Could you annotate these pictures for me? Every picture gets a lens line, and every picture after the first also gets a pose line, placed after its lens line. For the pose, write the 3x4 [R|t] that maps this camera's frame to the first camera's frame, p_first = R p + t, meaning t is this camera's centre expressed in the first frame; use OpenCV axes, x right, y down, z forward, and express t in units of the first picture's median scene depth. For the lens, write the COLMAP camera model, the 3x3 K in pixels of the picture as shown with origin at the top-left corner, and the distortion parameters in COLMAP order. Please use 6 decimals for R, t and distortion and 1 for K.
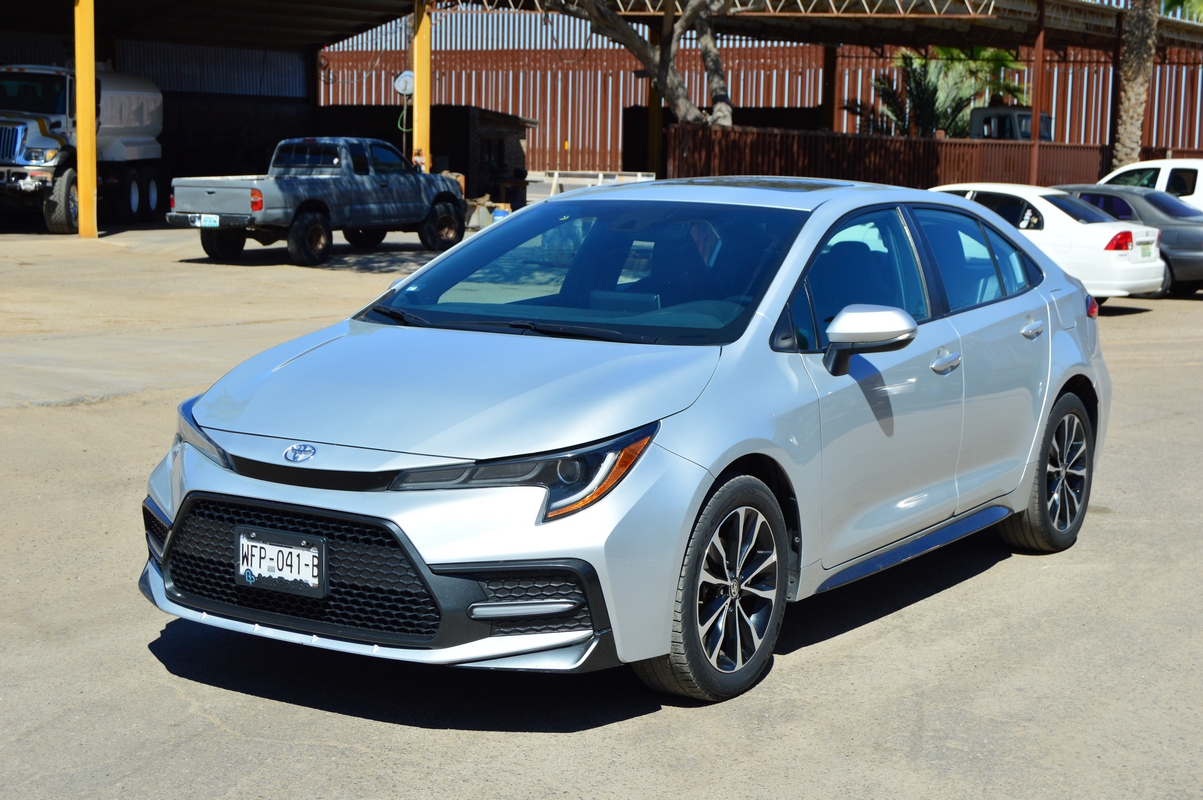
lens RADIAL K [[1970.9, 0, 594.4], [0, 1970.9, 405.0], [0, 0, 1]] dist [-0.008794, 0.000000]
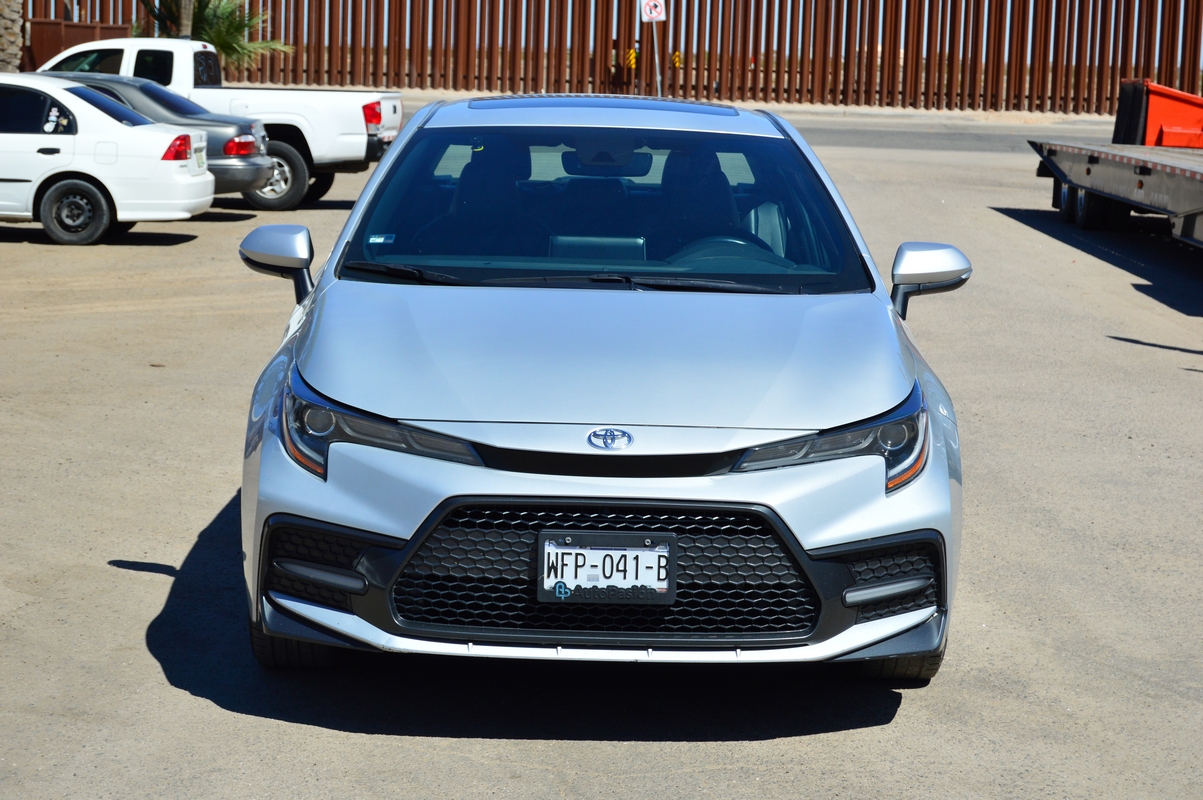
lens RADIAL K [[2754.2, 0, 604.9], [0, 2754.2, 401.4], [0, 0, 1]] dist [0.001113, 0.000000]
pose [[0.836481, -0.064437, 0.544194, -0.423541], [0.057502, 0.997901, 0.029774, -0.014431], [-0.544970, 0.006387, 0.838431, 0.003848]]
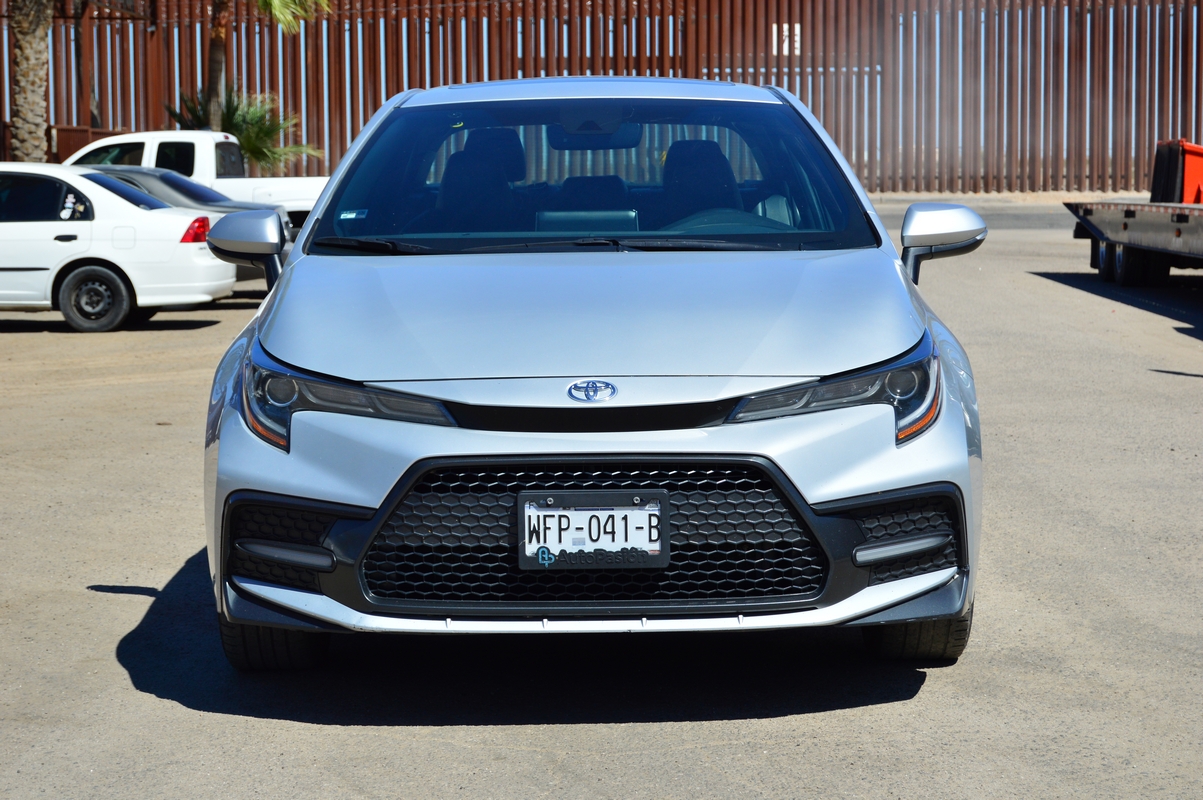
lens RADIAL K [[2754.2, 0, 601.2], [0, 2754.2, 399.0], [0, 0, 1]] dist [0.001113, 0.000000]
pose [[0.844304, -0.073800, 0.530759, -0.386569], [0.094716, 0.995429, -0.012260, 0.022006], [-0.527428, 0.060623, 0.847434, 0.039115]]
